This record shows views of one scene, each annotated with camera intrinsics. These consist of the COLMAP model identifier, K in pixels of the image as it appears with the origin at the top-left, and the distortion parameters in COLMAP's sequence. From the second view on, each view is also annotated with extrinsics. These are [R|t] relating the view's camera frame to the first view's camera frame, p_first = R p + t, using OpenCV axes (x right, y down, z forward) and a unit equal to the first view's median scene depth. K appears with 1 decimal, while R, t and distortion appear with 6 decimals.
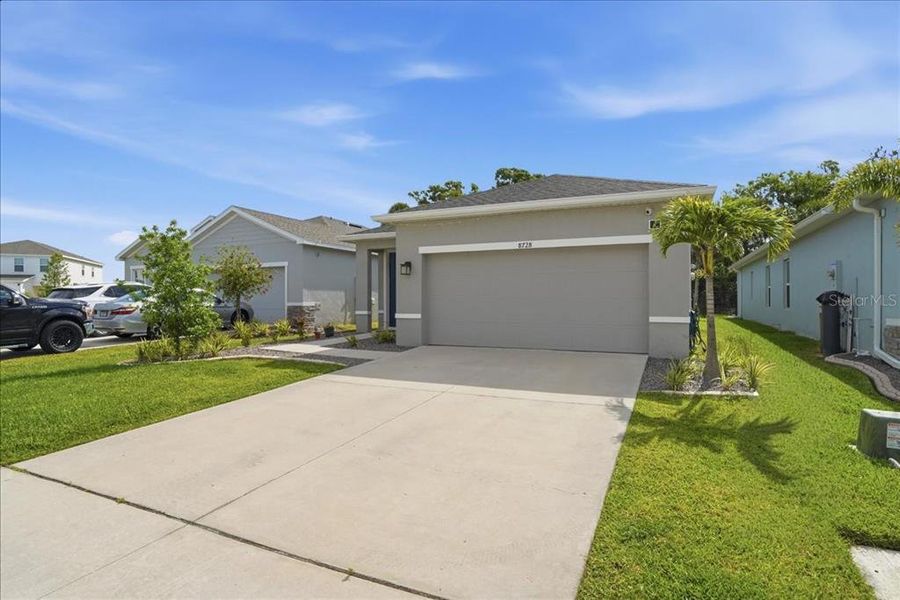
lens RADIAL K [[475.4, 0, 451.5], [0, 475.4, 298.7], [0, 0, 1]] dist [-0.015390, 0.000704]
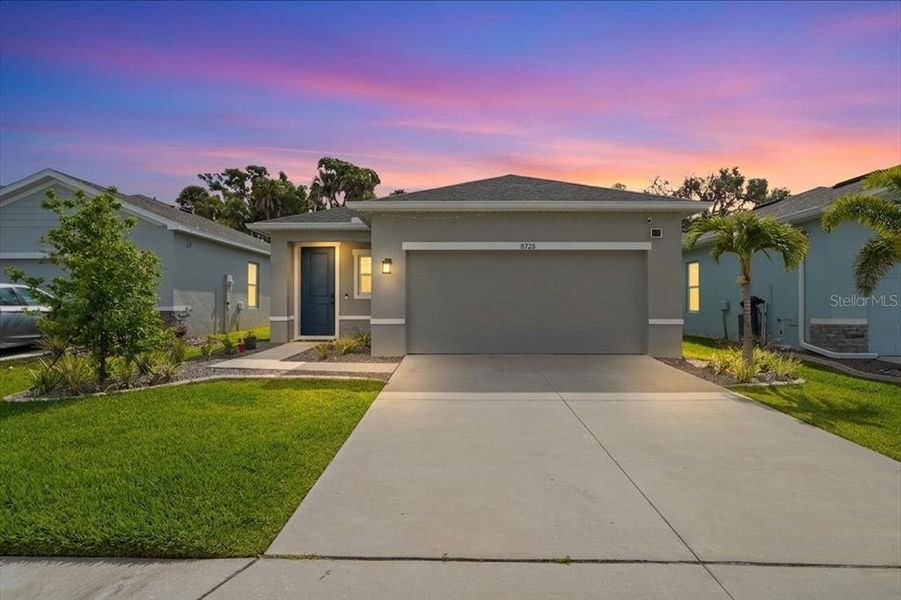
lens RADIAL K [[515.4, 0, 453.6], [0, 515.4, 303.1], [0, 0, 1]] dist [-0.022560, 0.015932]
pose [[0.913205, 0.003624, 0.407483, -0.264924], [-0.003054, 0.999993, -0.002050, 0.003391], [-0.407488, 0.000627, 0.913210, 0.069367]]
